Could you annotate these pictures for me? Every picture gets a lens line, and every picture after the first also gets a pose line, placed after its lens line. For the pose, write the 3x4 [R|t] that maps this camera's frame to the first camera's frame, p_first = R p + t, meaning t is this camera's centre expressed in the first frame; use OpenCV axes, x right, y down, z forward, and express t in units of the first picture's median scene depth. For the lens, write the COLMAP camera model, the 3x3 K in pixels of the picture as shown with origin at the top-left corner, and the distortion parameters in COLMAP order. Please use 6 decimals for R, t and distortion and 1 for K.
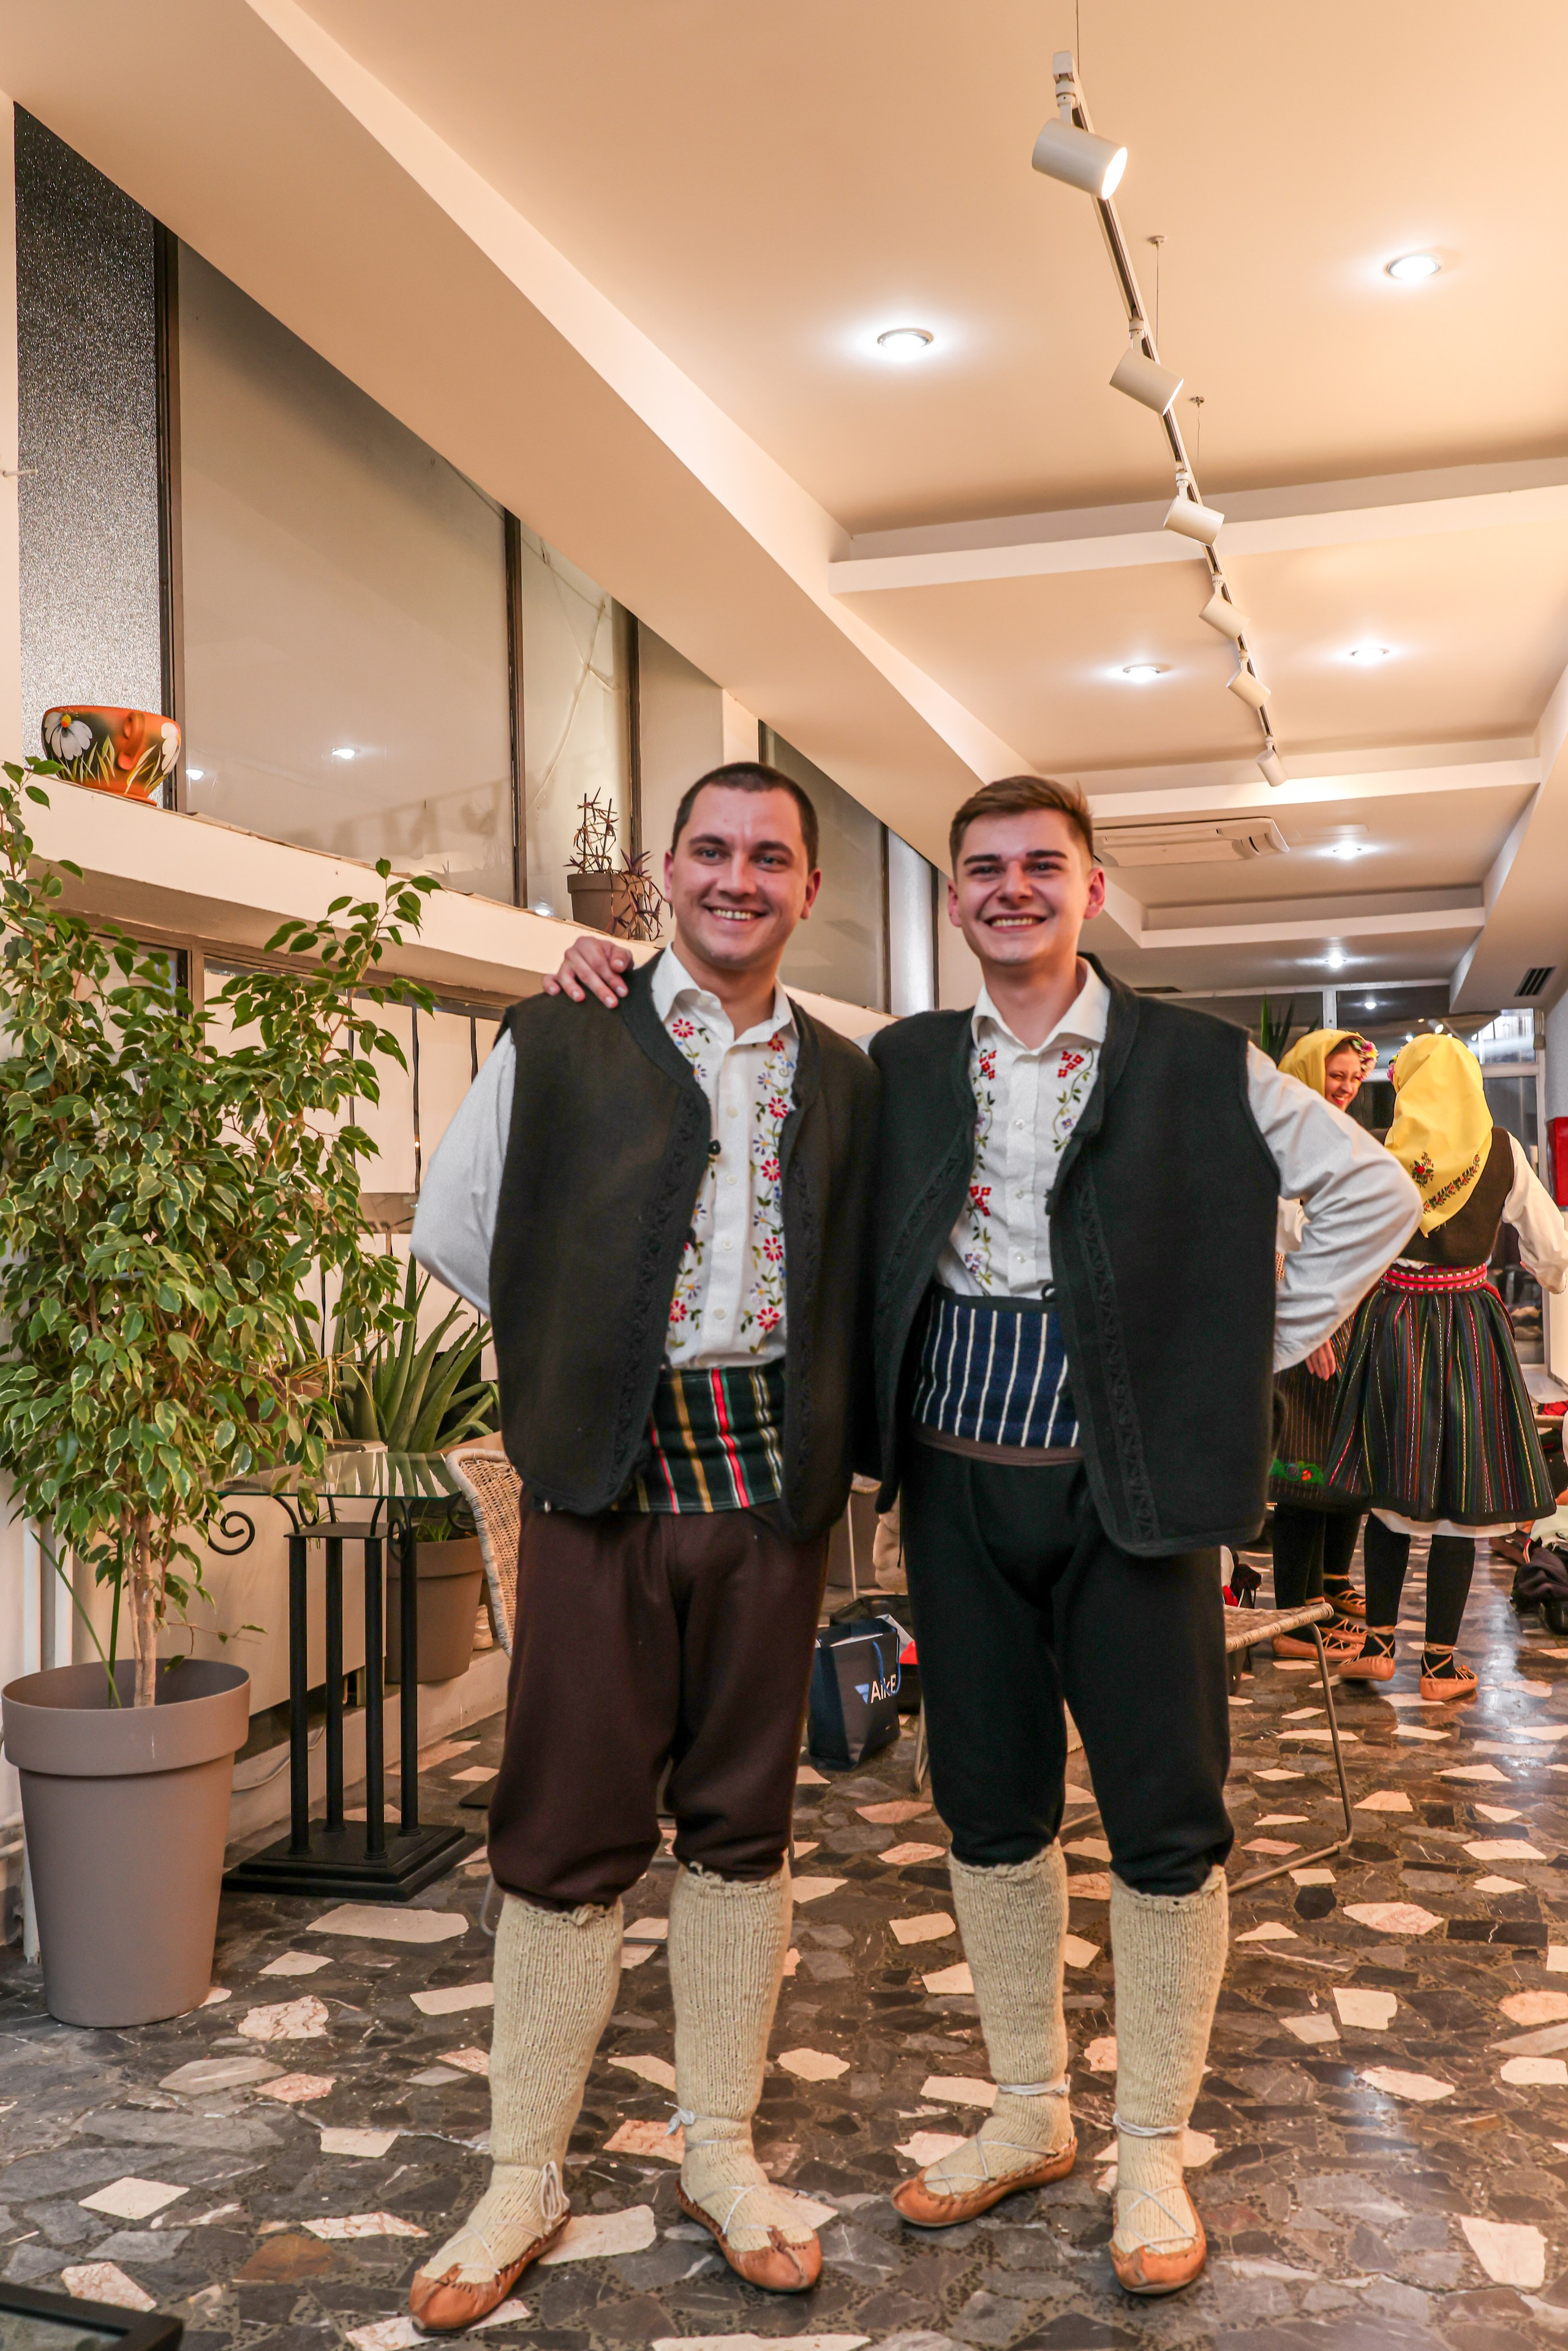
lens RADIAL K [[2224.5, 0, 816.4], [0, 2224.5, 1180.1], [0, 0, 1]] dist [-0.009360, 0.005594]
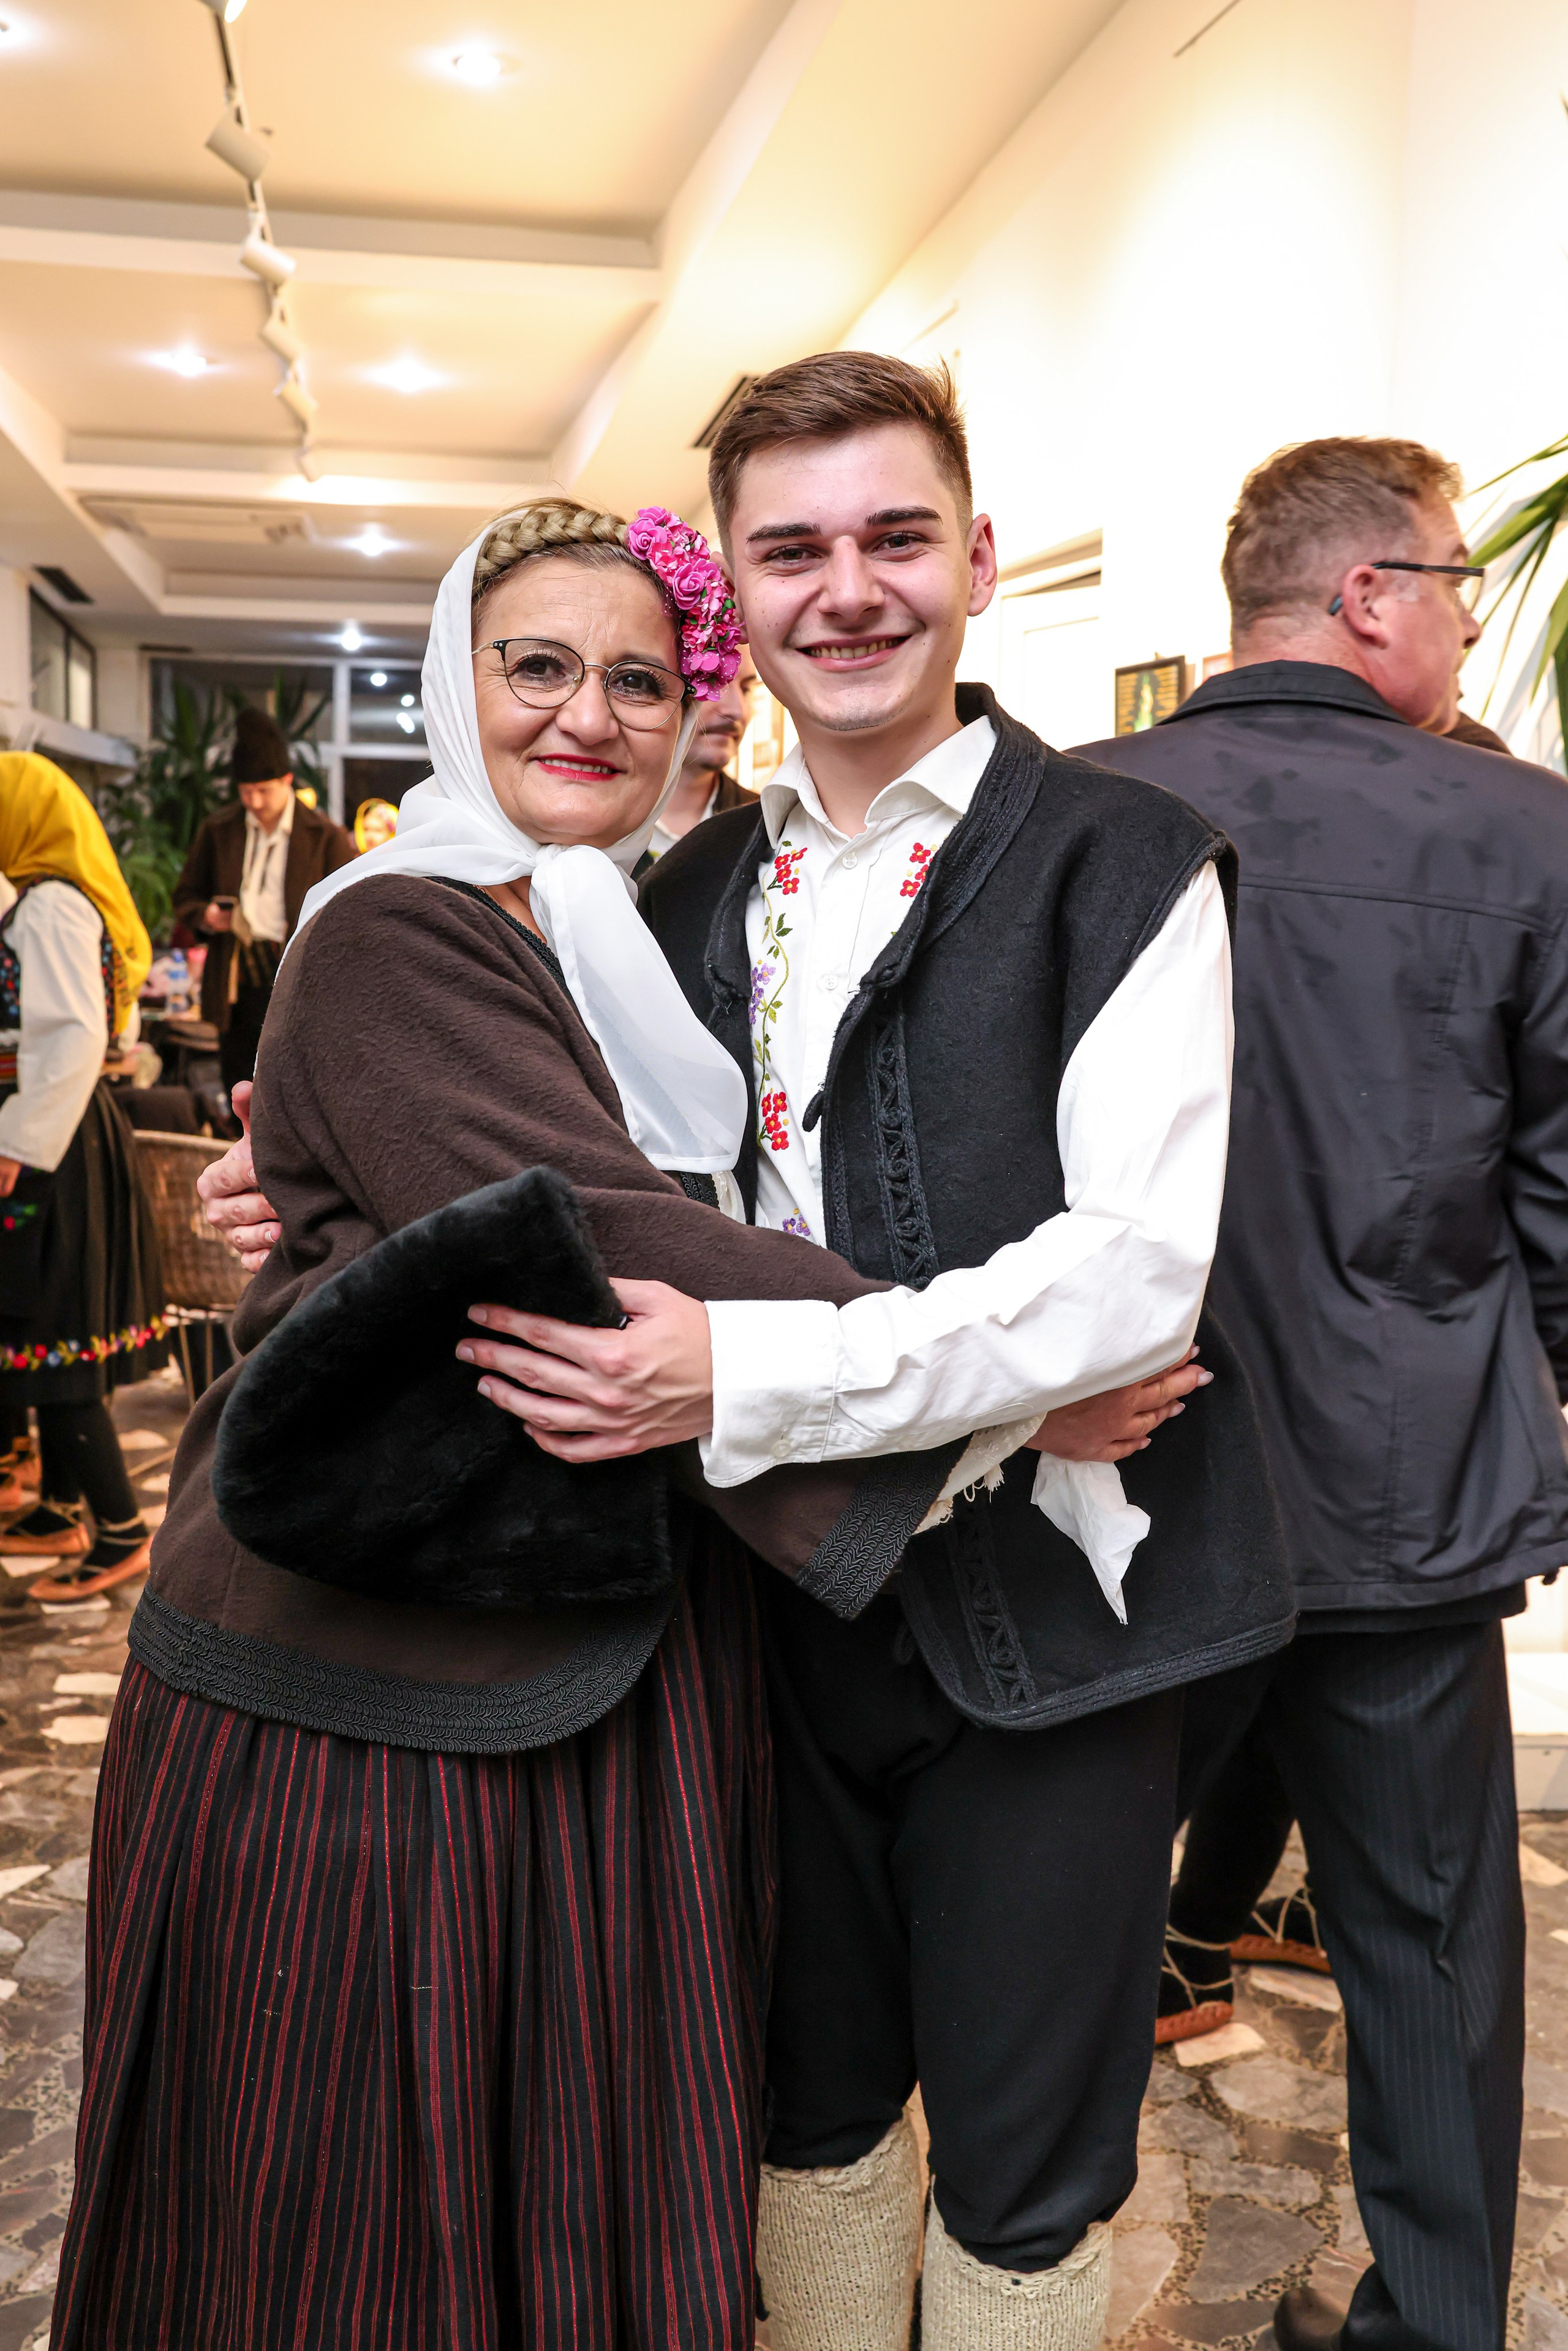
lens RADIAL K [[2224.5, 0, 816.4], [0, 2224.5, 1180.1], [0, 0, 1]] dist [-0.009360, 0.005594]
pose [[0.899200, -0.009765, 0.437429, -0.051842], [-0.062049, 0.986800, 0.149582, -0.034644], [-0.433115, -0.161646, 0.886725, -0.102849]]
